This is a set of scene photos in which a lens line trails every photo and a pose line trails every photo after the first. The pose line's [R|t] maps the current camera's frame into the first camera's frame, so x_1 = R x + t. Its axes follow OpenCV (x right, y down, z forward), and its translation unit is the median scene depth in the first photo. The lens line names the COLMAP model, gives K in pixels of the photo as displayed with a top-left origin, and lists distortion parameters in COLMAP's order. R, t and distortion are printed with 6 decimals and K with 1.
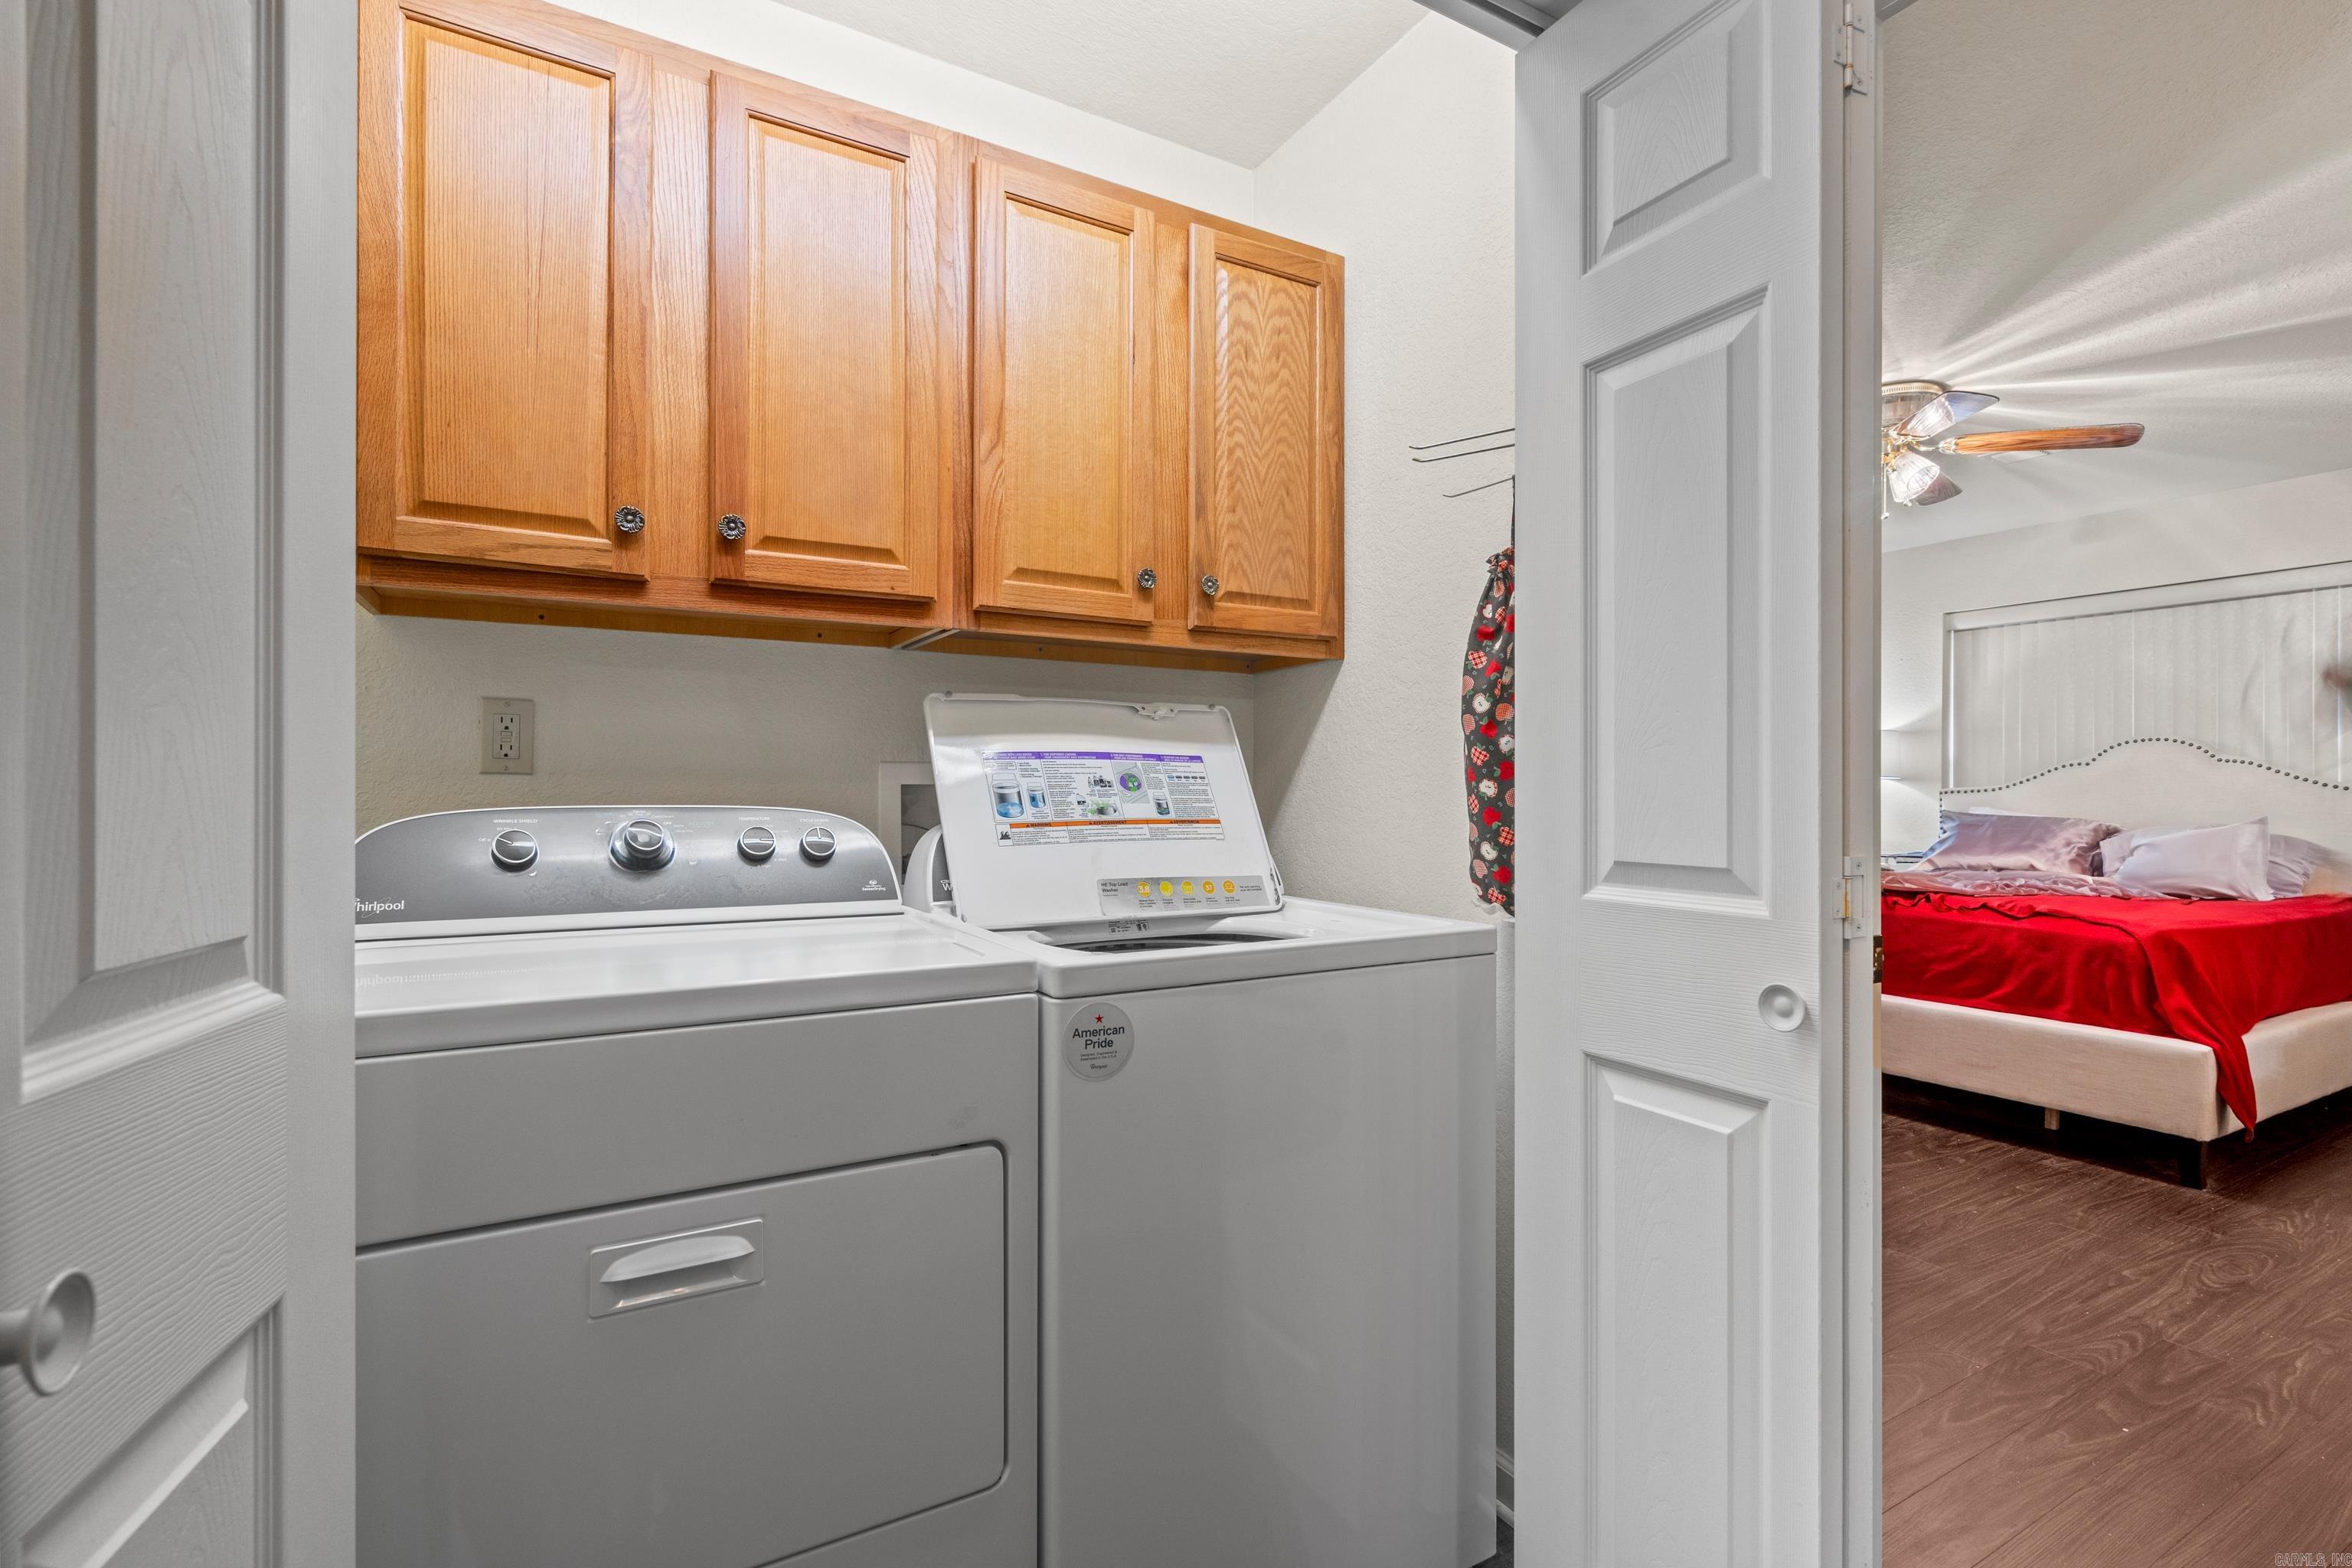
lens RADIAL K [[1066.6, 0, 1169.3], [0, 1066.6, 793.8], [0, 0, 1]] dist [-0.000434, 0.001333]
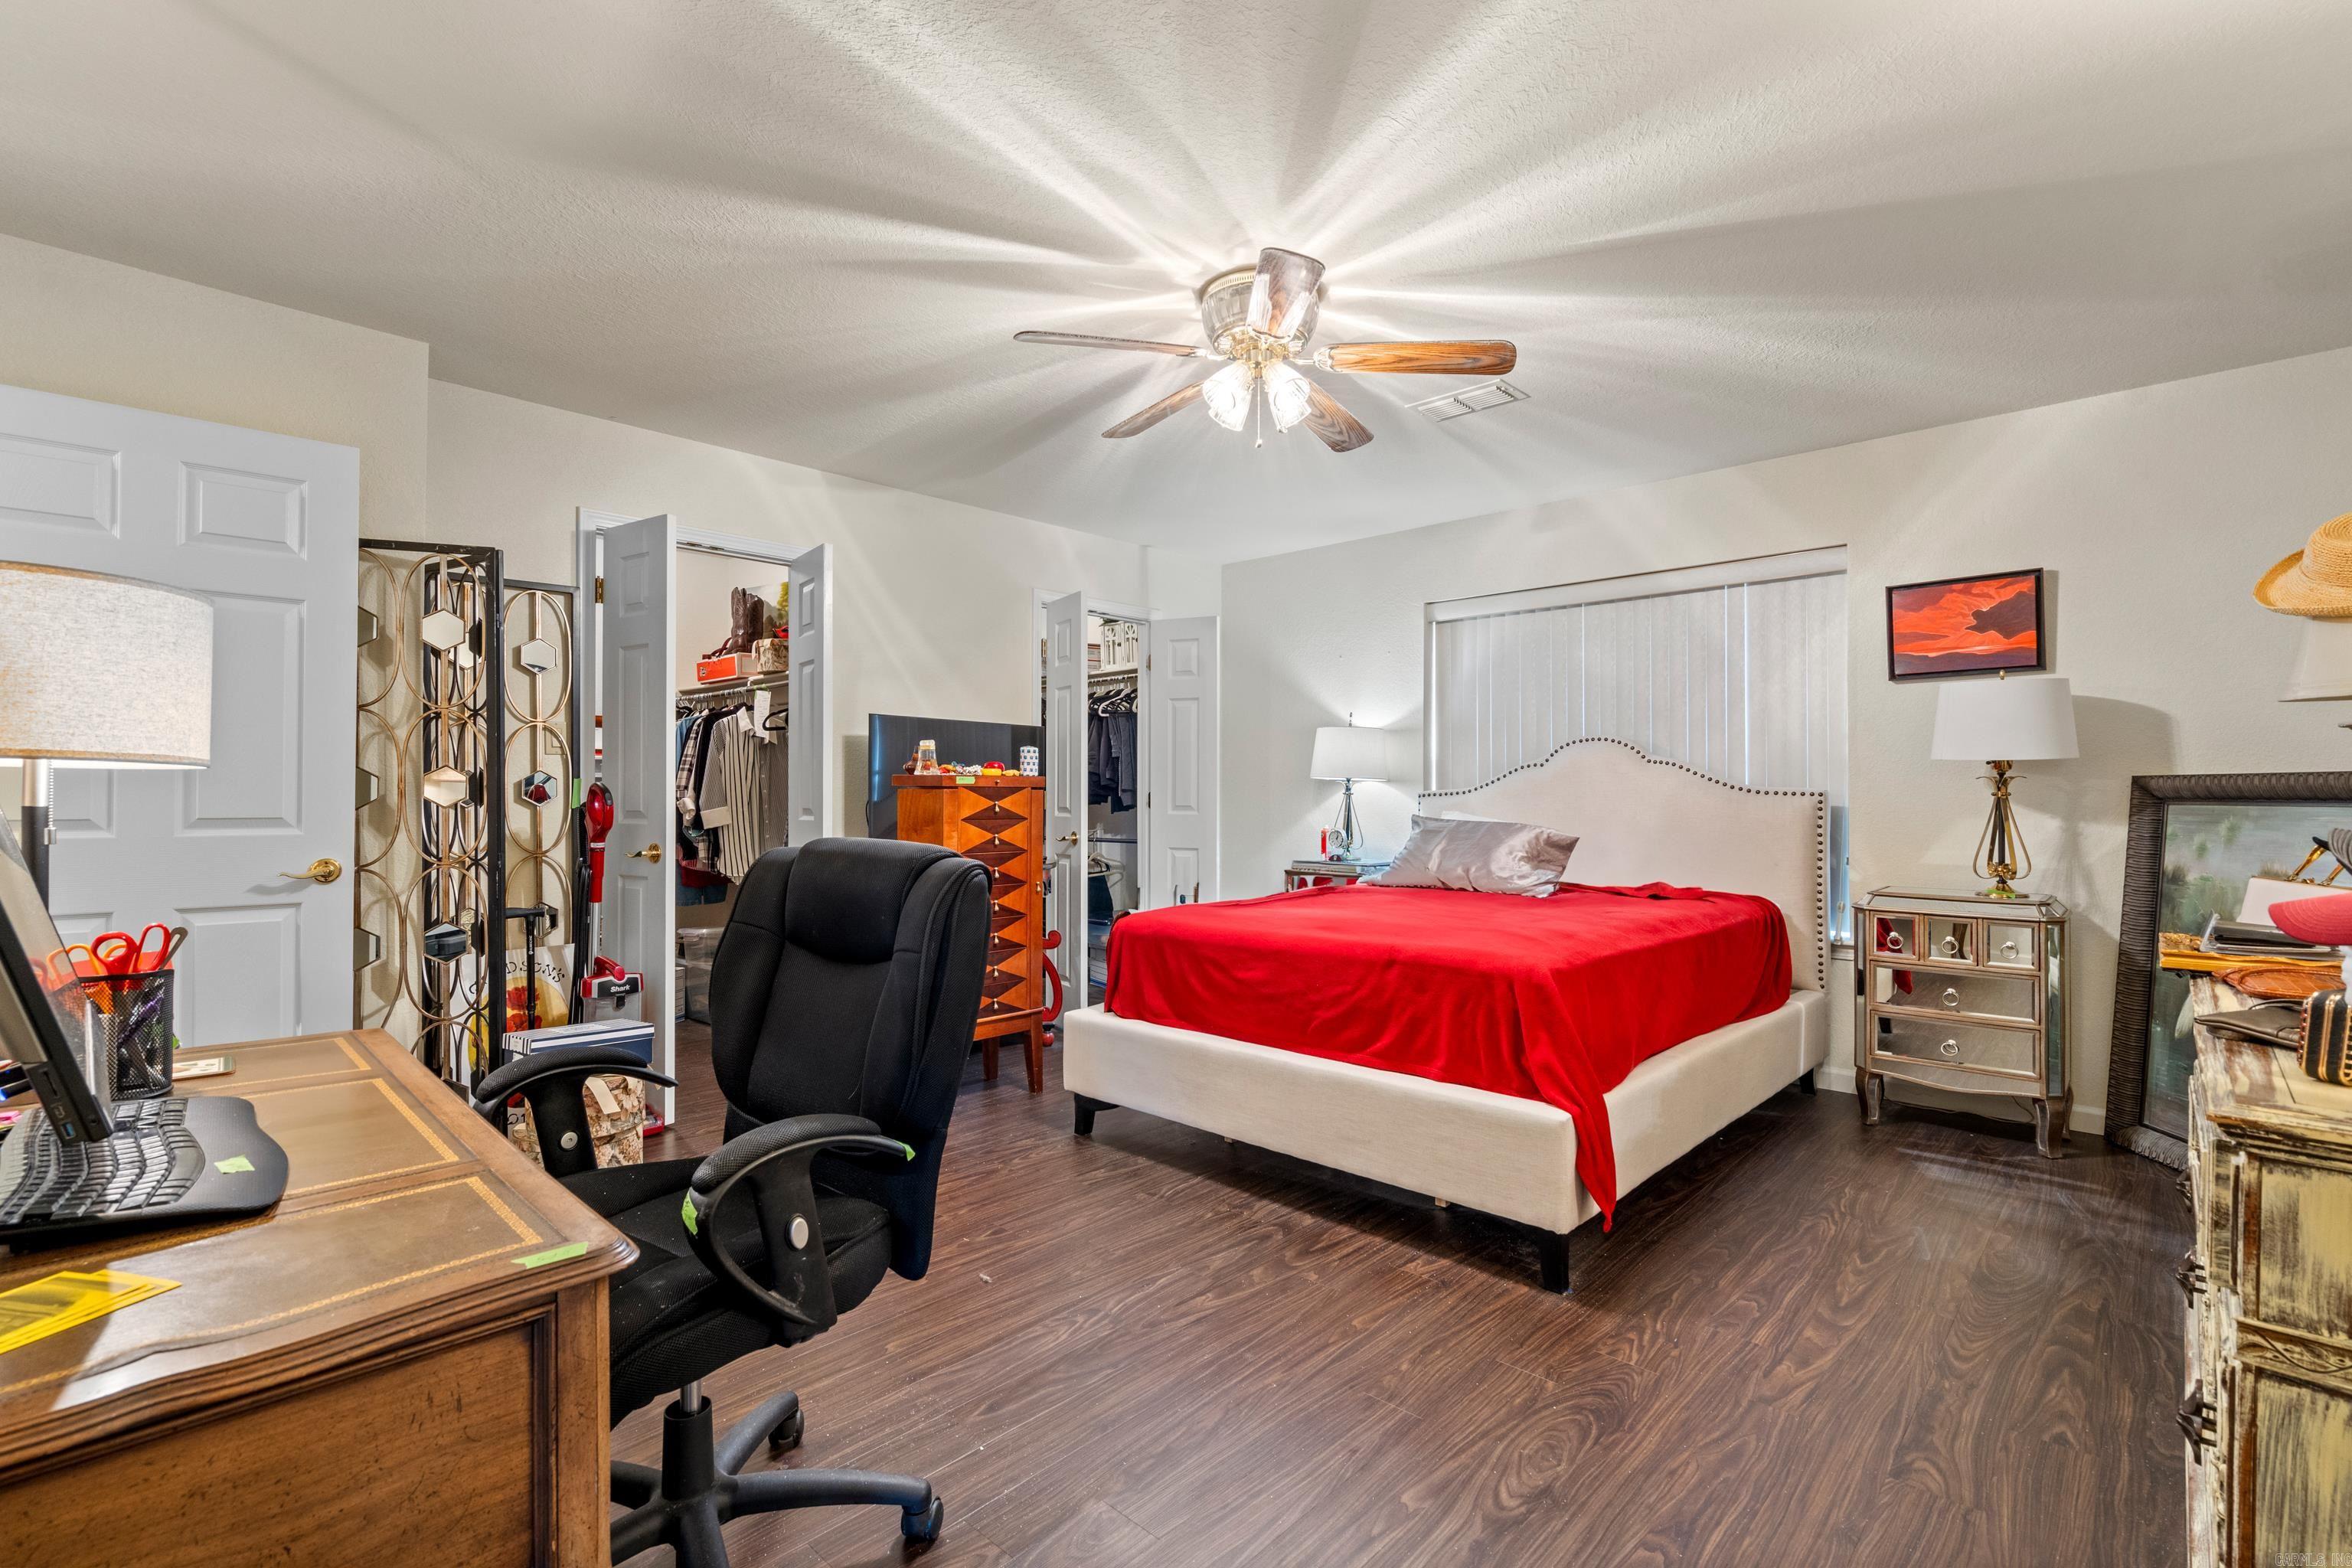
lens RADIAL K [[1066.6, 0, 1176.1], [0, 1066.6, 785.9], [0, 0, 1]] dist [-0.000434, 0.001333]
pose [[0.956904, 0.001592, 0.290399, 0.429003], [0.001228, 0.999954, -0.009527, -0.000411], [-0.290401, 0.009473, 0.956858, 0.297638]]
